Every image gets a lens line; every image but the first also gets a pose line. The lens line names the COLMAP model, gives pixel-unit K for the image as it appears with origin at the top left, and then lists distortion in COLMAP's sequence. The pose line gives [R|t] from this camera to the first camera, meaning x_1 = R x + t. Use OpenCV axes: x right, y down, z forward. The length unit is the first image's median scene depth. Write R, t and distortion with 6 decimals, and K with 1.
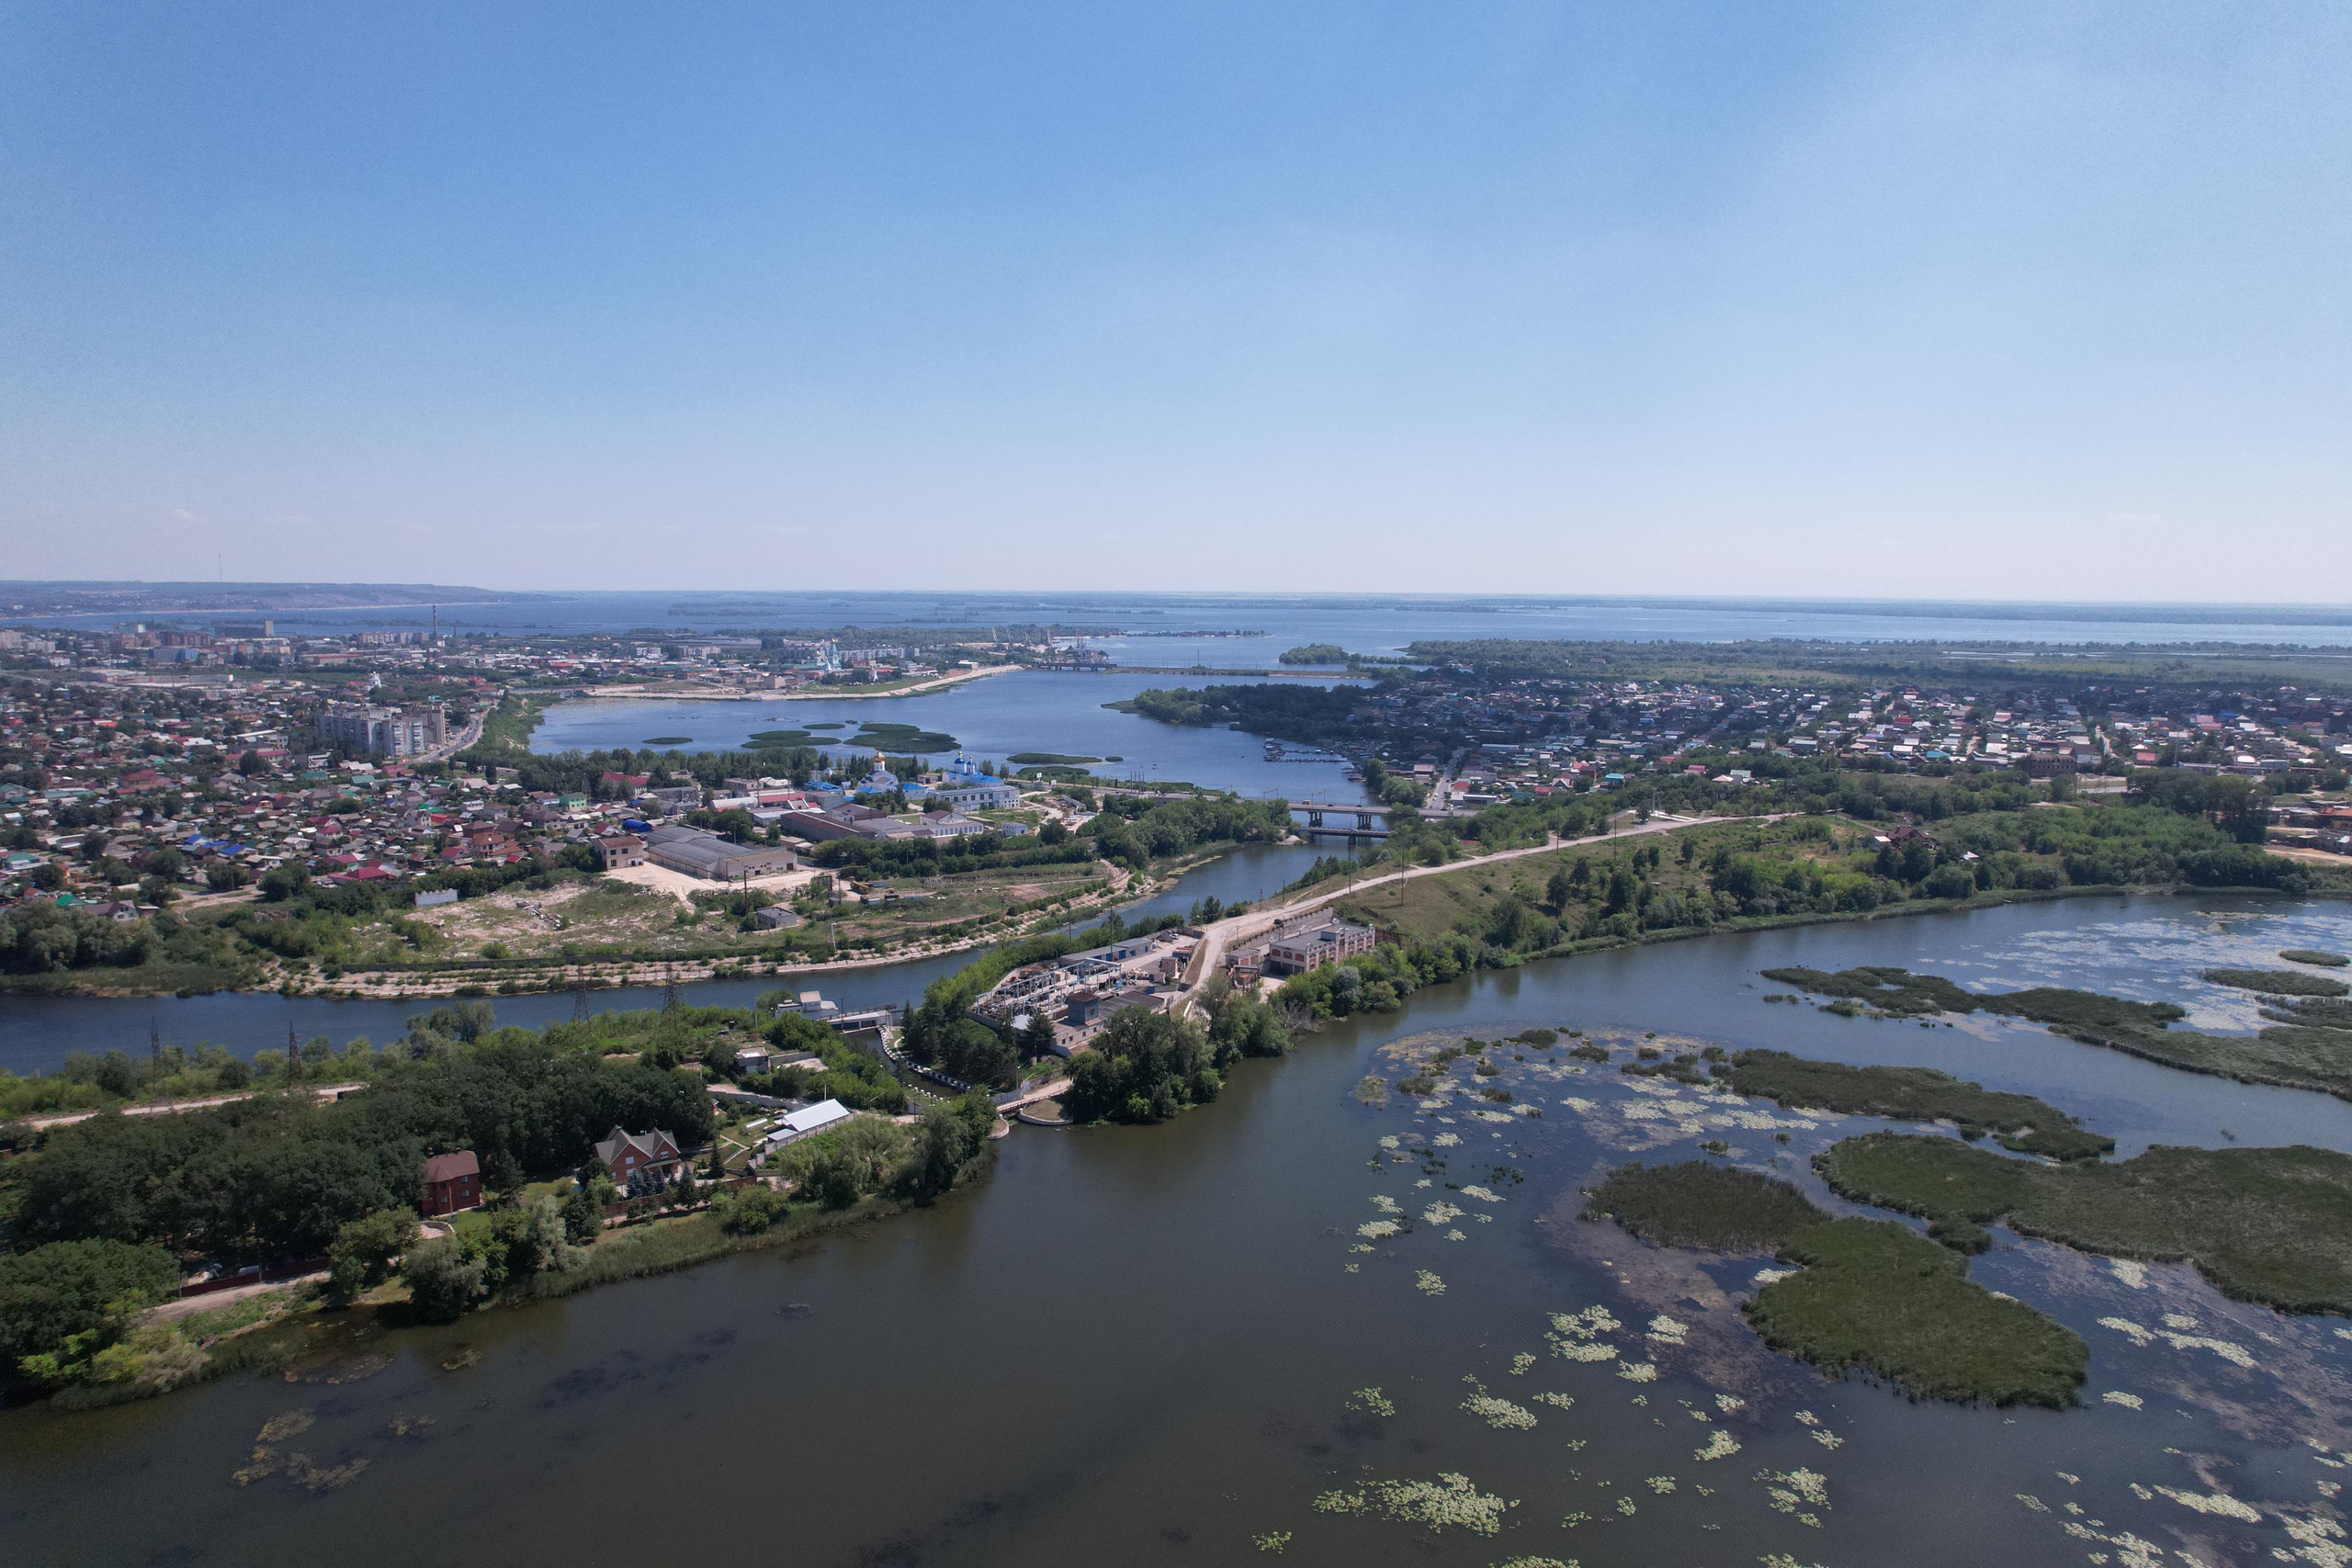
lens RADIAL K [[1484.3, 0, 1176.0], [0, 1484.3, 784.0], [0, 0, 1]] dist [-0.079533, 0.071379]
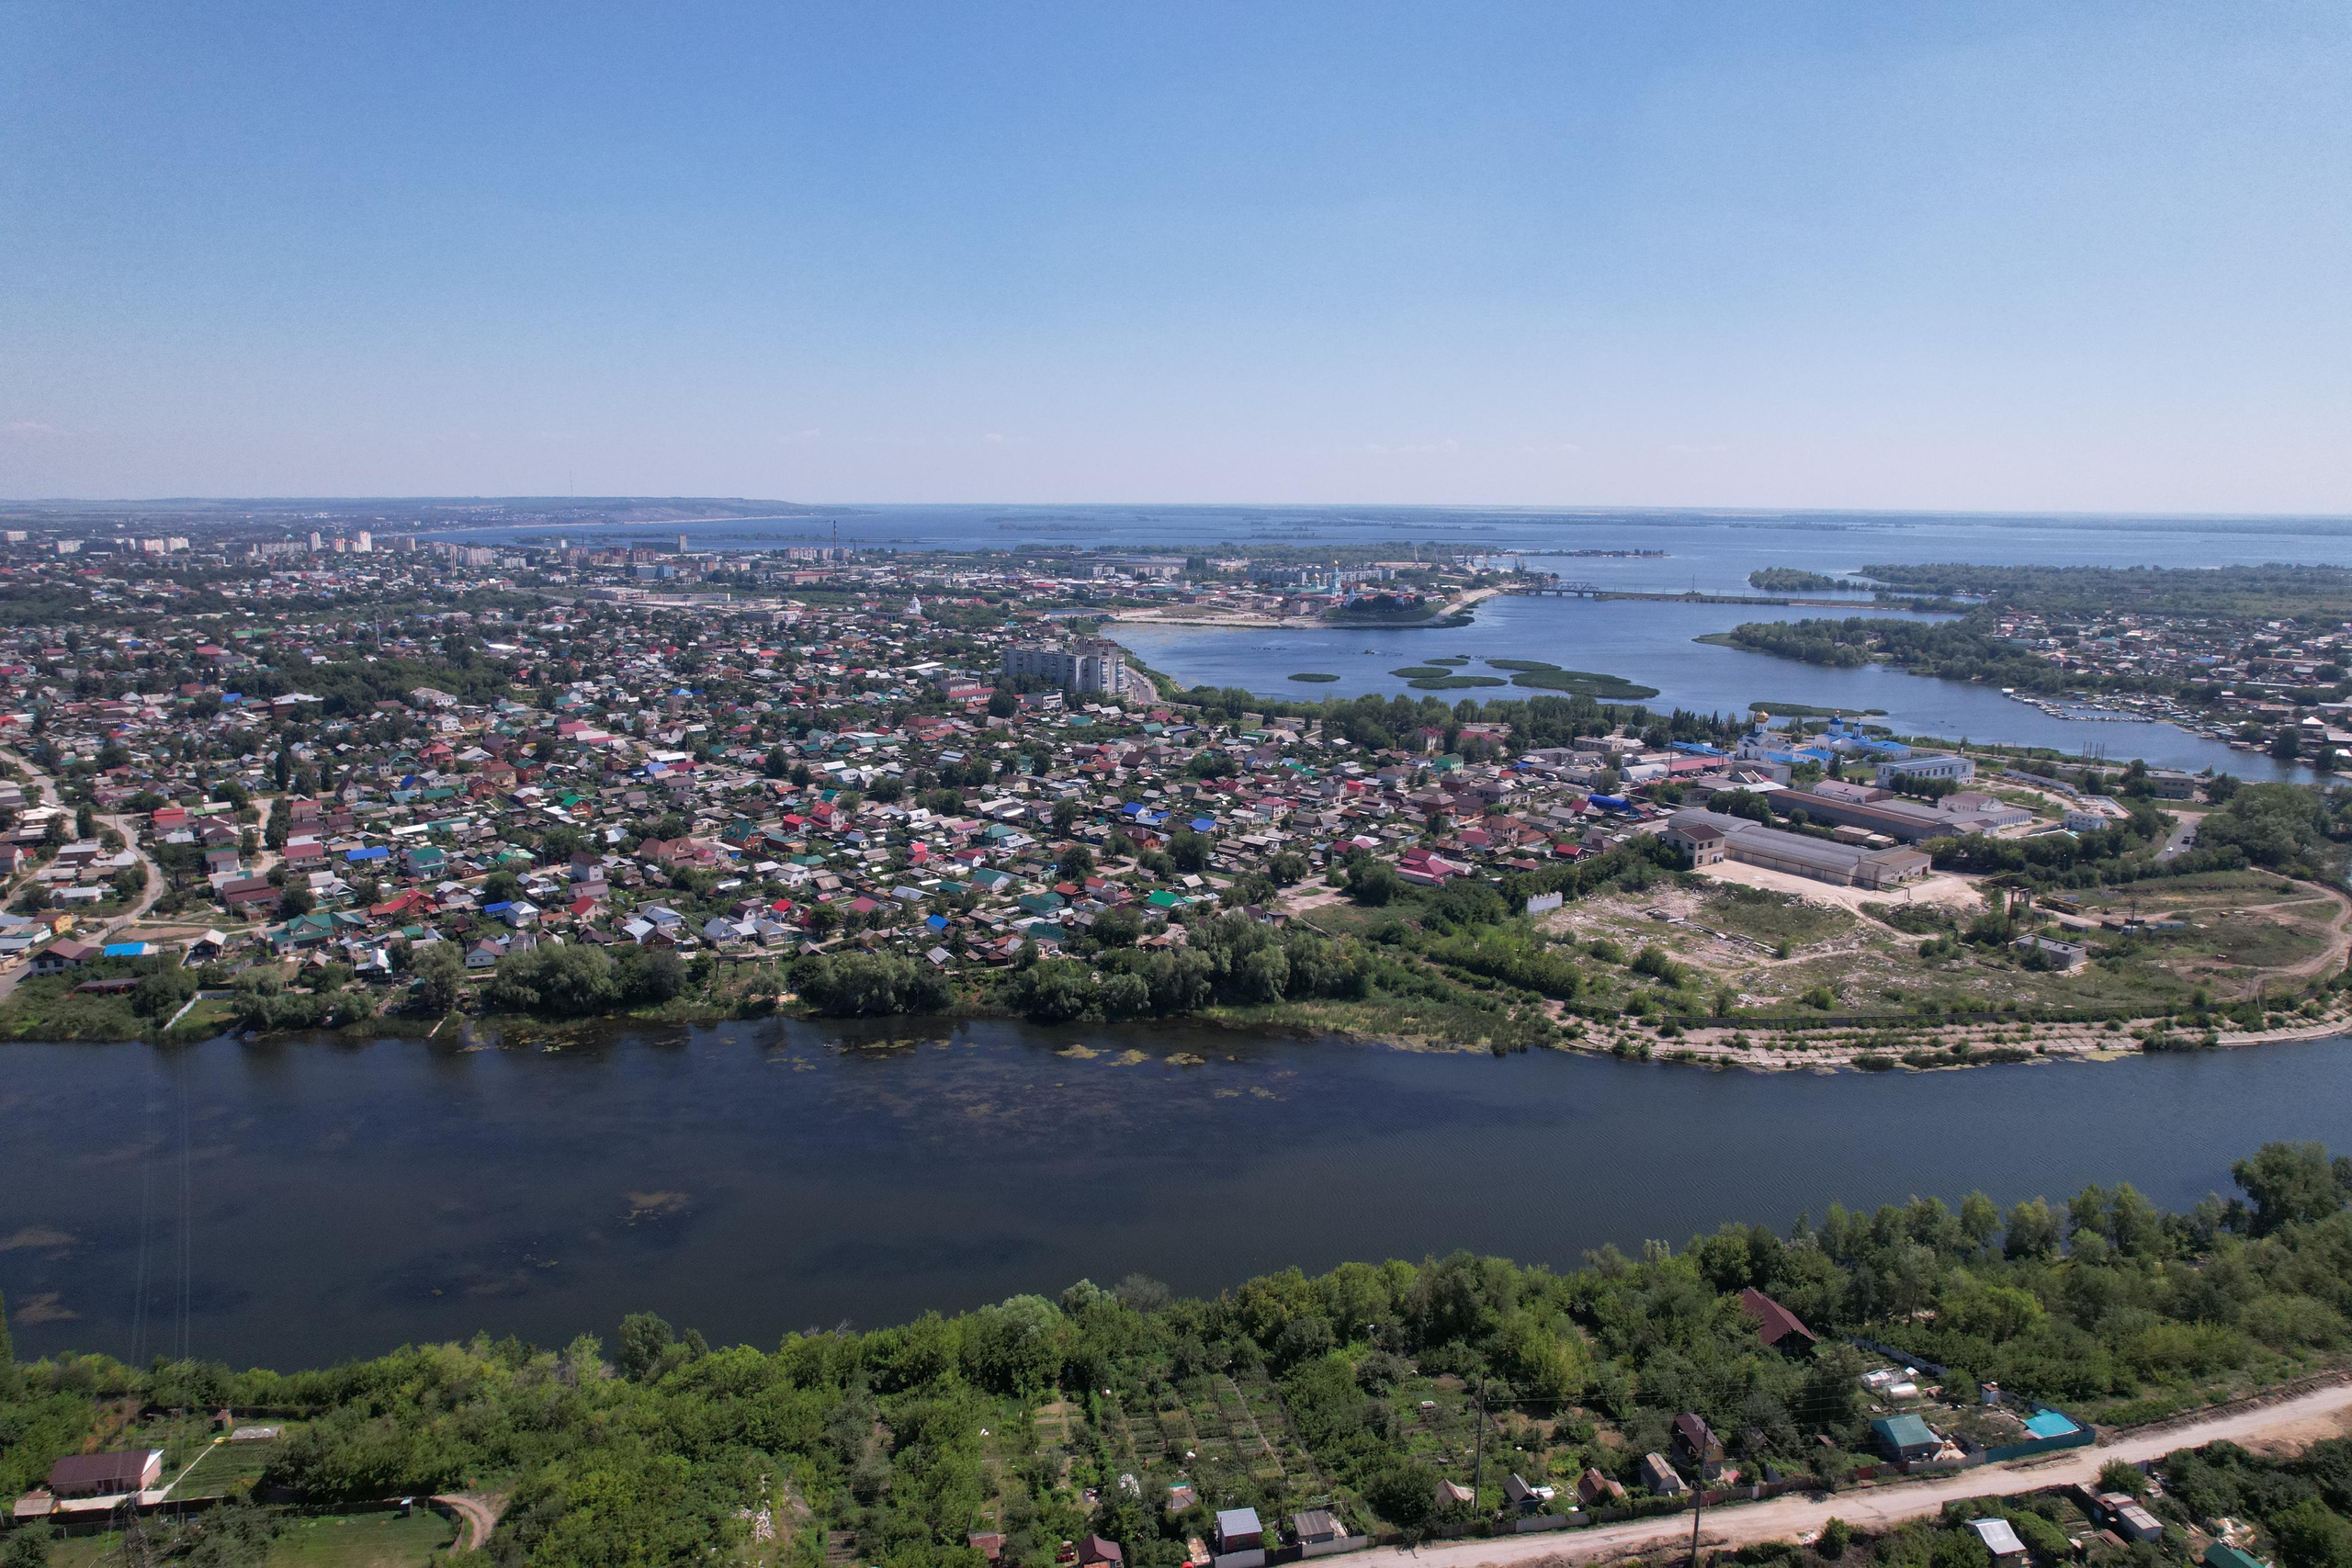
lens RADIAL K [[1499.3, 0, 1187.8], [0, 1499.3, 785.5], [0, 0, 1]] dist [-0.083620, 0.072112]
pose [[0.986058, 0.029342, -0.163797, -0.324879], [-0.020032, 0.998104, 0.058205, -0.018146], [0.165195, -0.054112, 0.984775, 0.087620]]
